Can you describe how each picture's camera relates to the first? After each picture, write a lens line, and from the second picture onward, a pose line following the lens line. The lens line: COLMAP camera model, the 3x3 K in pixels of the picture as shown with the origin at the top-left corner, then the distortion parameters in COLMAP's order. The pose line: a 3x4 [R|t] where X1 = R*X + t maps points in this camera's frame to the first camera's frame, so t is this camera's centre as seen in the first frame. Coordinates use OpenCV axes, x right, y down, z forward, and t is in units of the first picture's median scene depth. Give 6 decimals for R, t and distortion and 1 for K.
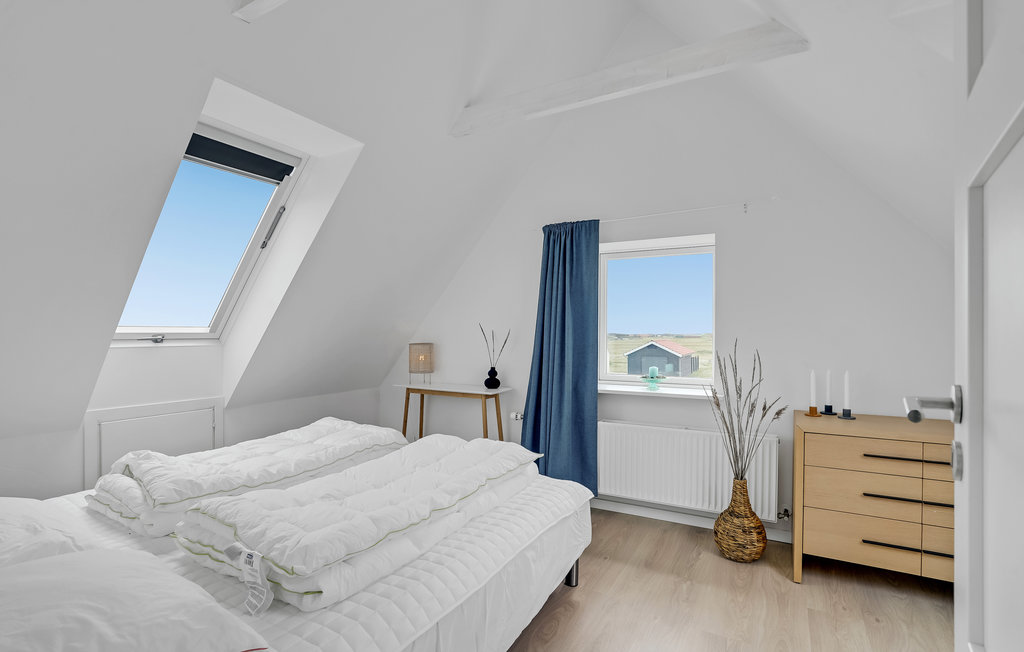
lens RADIAL K [[484.0, 0, 509.1], [0, 484.0, 334.8], [0, 0, 1]] dist [-0.002704, -0.000276]
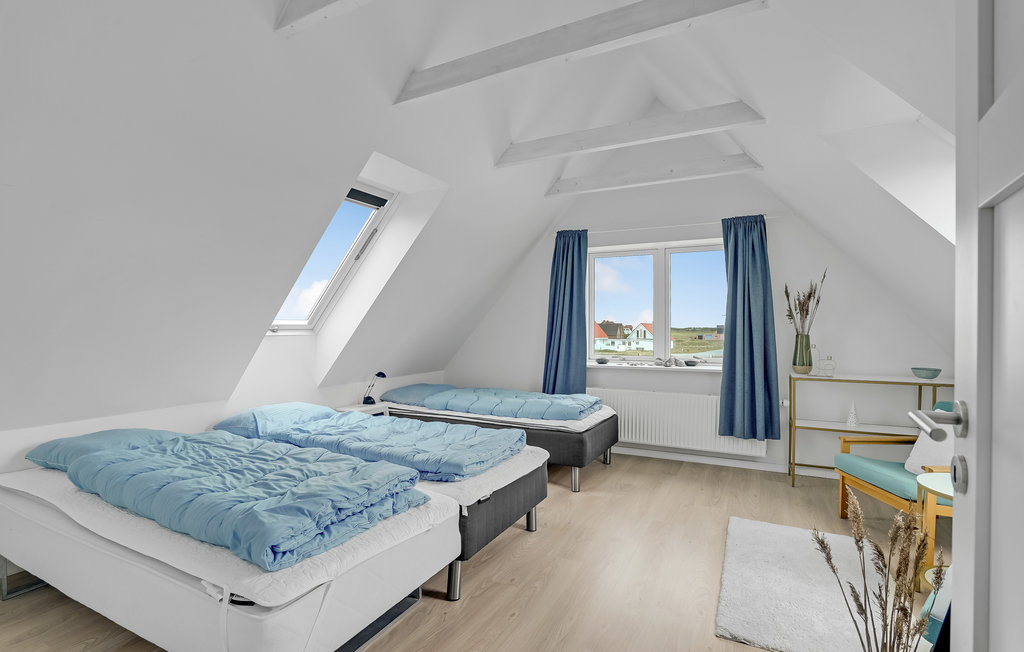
lens RADIAL K [[484.0, 0, 508.8], [0, 484.0, 321.3], [0, 0, 1]] dist [-0.002704, -0.000276]
pose [[0.998422, 0.010990, 0.055068, -0.177995], [-0.010041, 0.999797, -0.017470, 0.003612], [-0.055248, 0.016890, 0.998330, -0.317733]]
